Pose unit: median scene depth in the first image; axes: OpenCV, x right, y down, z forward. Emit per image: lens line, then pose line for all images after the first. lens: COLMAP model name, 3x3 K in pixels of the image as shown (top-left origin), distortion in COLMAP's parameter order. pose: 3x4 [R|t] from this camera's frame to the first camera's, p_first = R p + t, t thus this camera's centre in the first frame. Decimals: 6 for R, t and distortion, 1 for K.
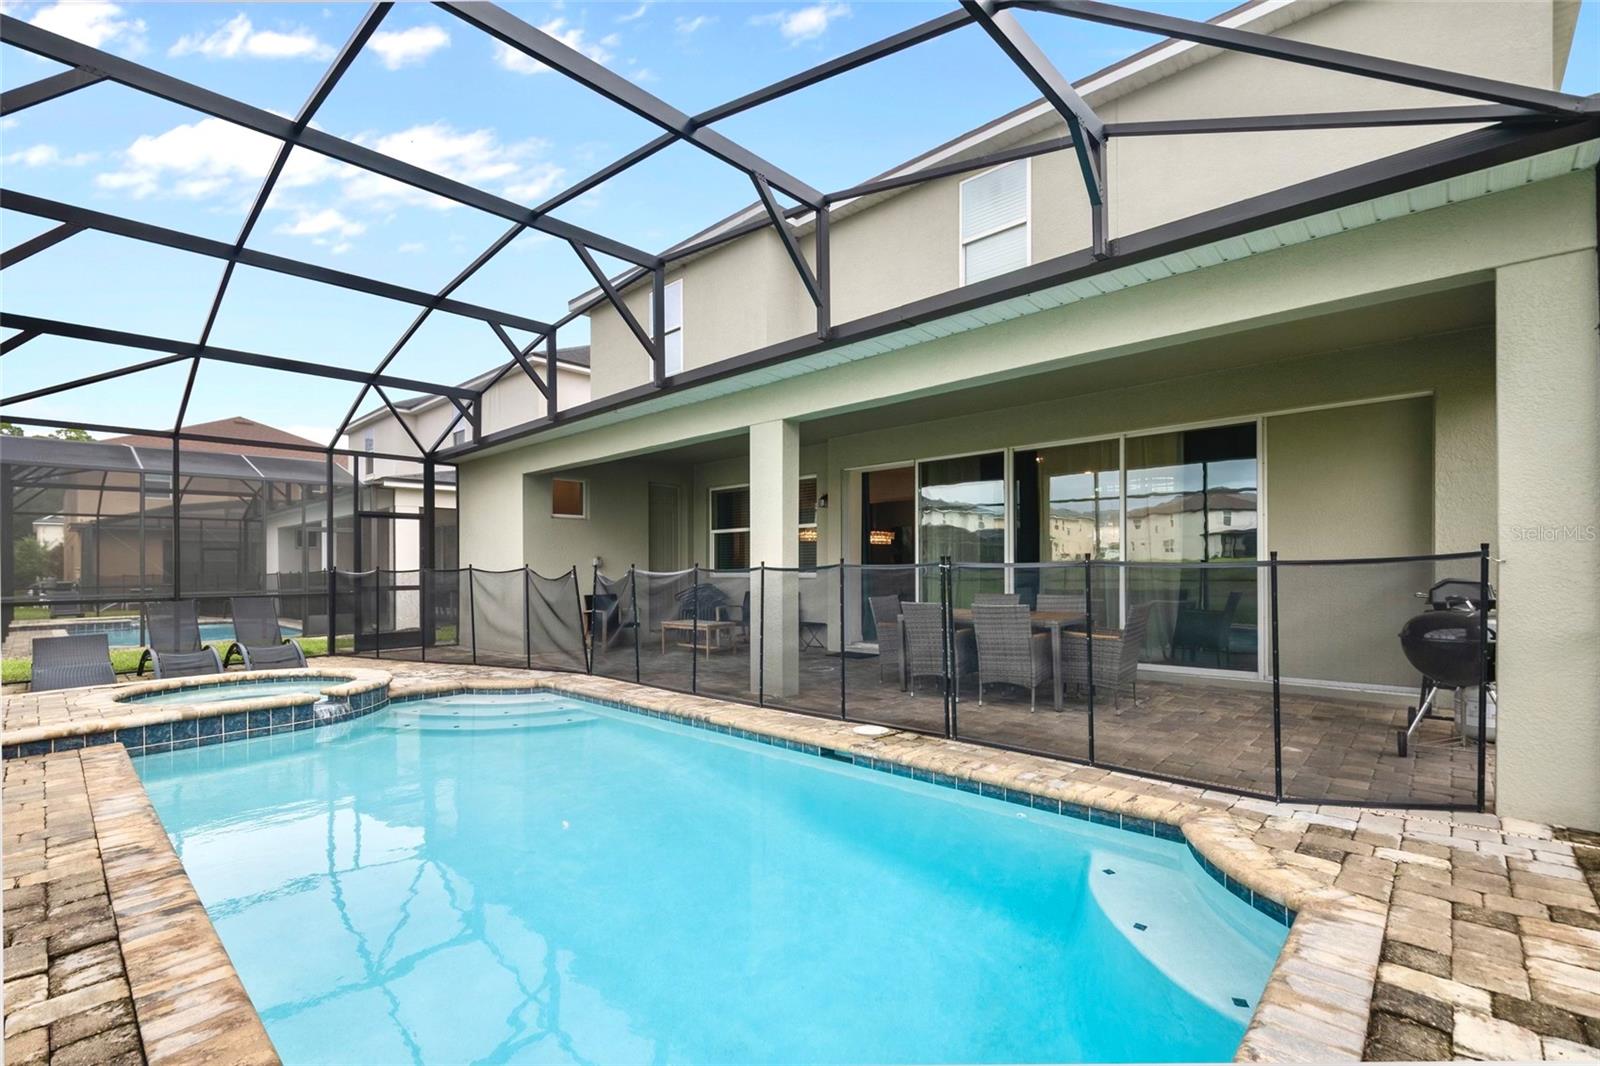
lens RADIAL K [[721.9, 0, 798.0], [0, 721.9, 564.4], [0, 0, 1]] dist [0.000904, 0.000031]
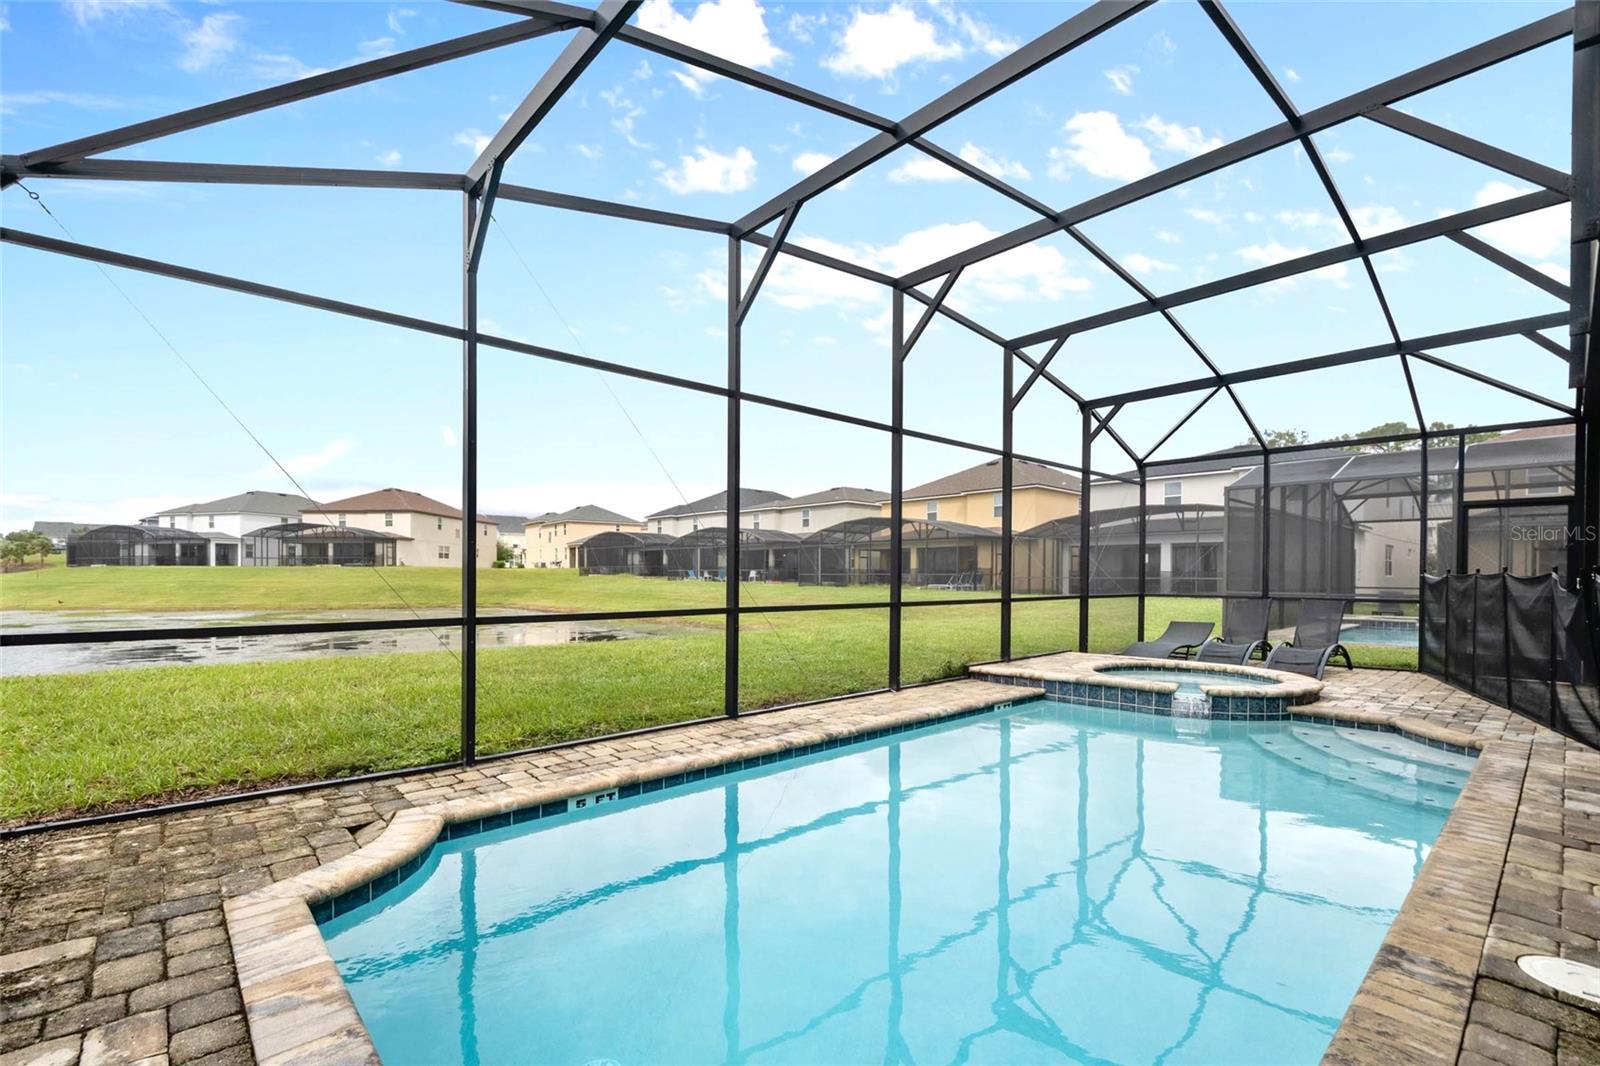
lens RADIAL K [[739.0, 0, 793.5], [0, 739.0, 576.6], [0, 0, 1]] dist [0.001363, 0.000419]
pose [[-0.118183, 0.013173, -0.992904, 0.609301], [-0.000919, 0.999910, 0.013375, -0.001413], [0.992991, 0.002493, -0.118161, 0.664899]]
